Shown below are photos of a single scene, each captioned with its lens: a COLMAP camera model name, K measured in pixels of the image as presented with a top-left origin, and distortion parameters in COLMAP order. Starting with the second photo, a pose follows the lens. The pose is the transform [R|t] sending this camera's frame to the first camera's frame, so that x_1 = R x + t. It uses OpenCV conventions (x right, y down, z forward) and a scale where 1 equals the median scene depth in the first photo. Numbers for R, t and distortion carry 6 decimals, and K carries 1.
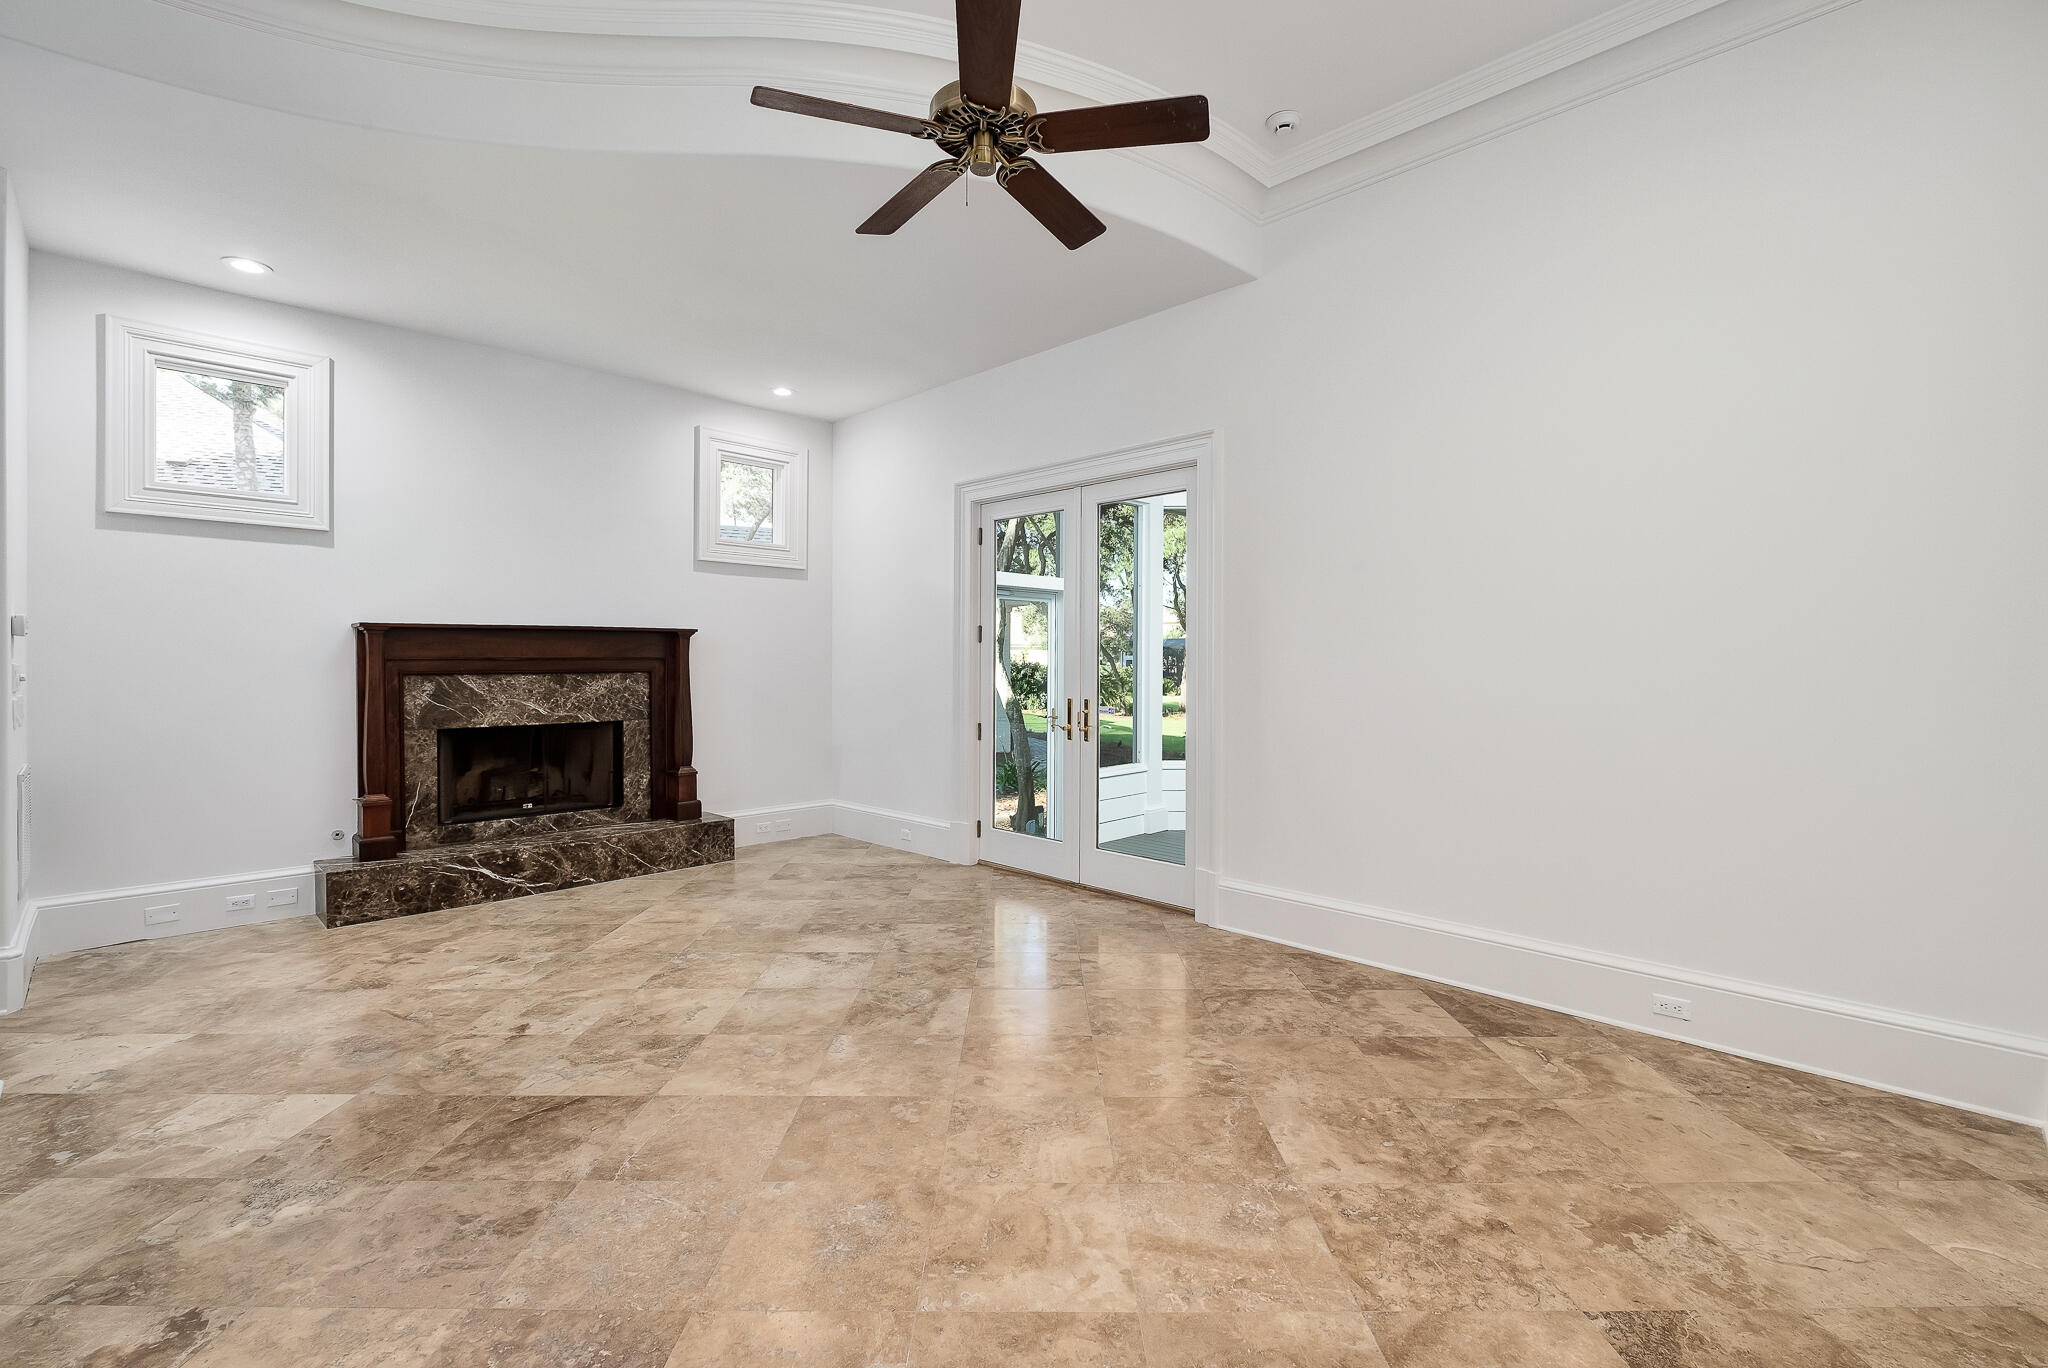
lens RADIAL K [[877.6, 0, 1036.5], [0, 877.6, 676.5], [0, 0, 1]] dist [0.011123, -0.010673]
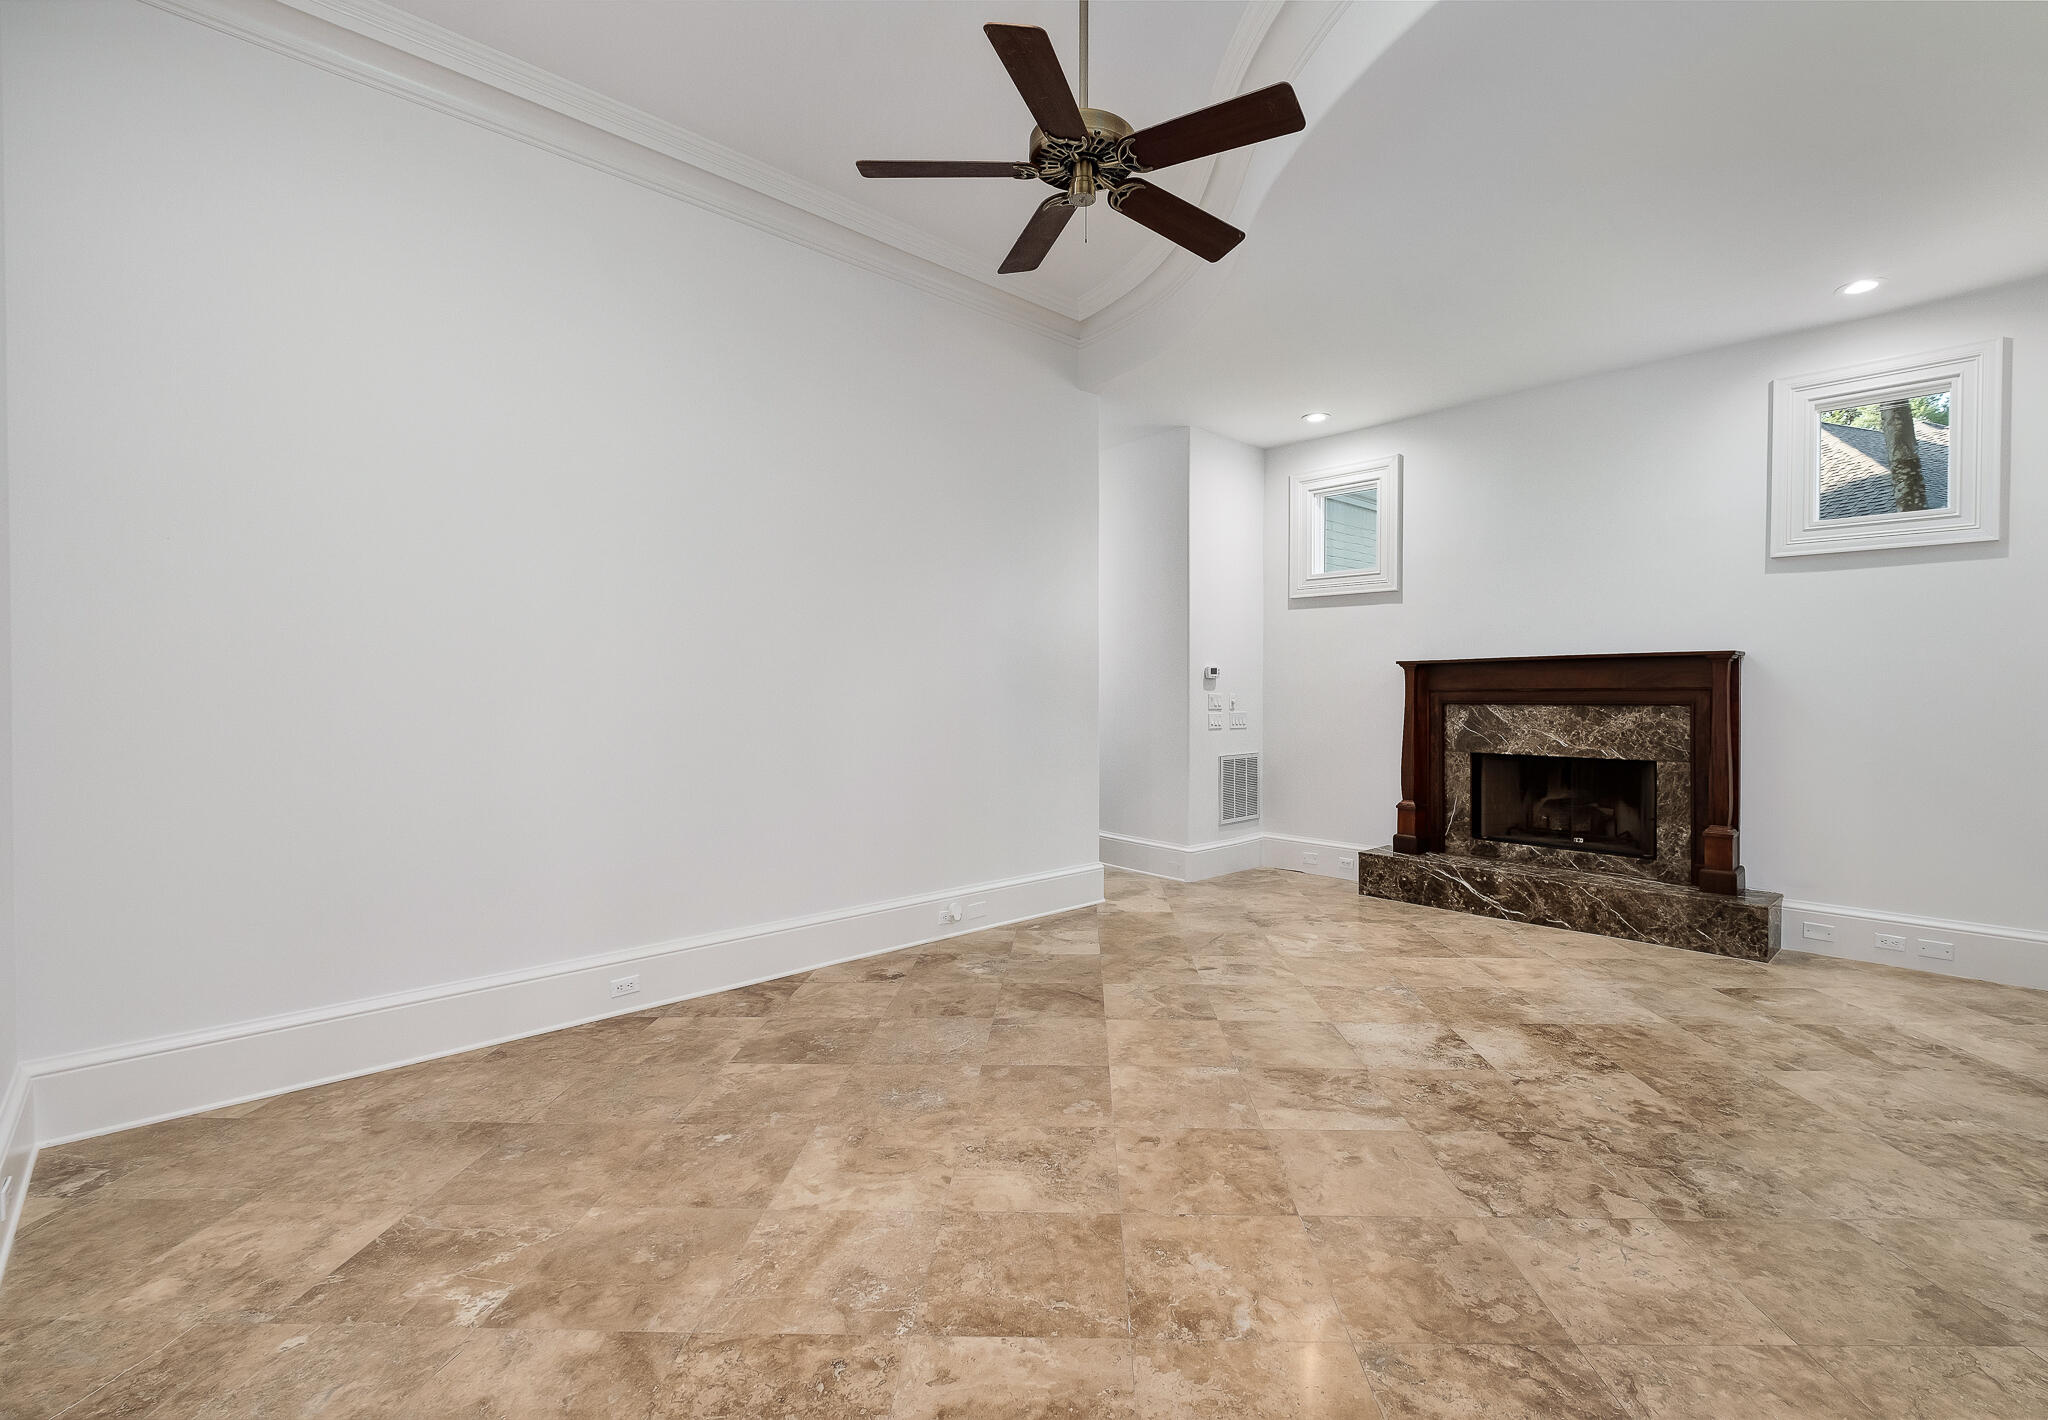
lens RADIAL K [[860.7, 0, 1024.0], [0, 860.7, 710.0], [0, 0, 1]] dist [-0.002177, -0.000646]
pose [[-0.000308, 0.021055, -0.999778, 0.445952], [-0.018169, 0.999613, 0.021057, -0.007532], [0.999835, 0.018172, 0.000075, 0.454820]]
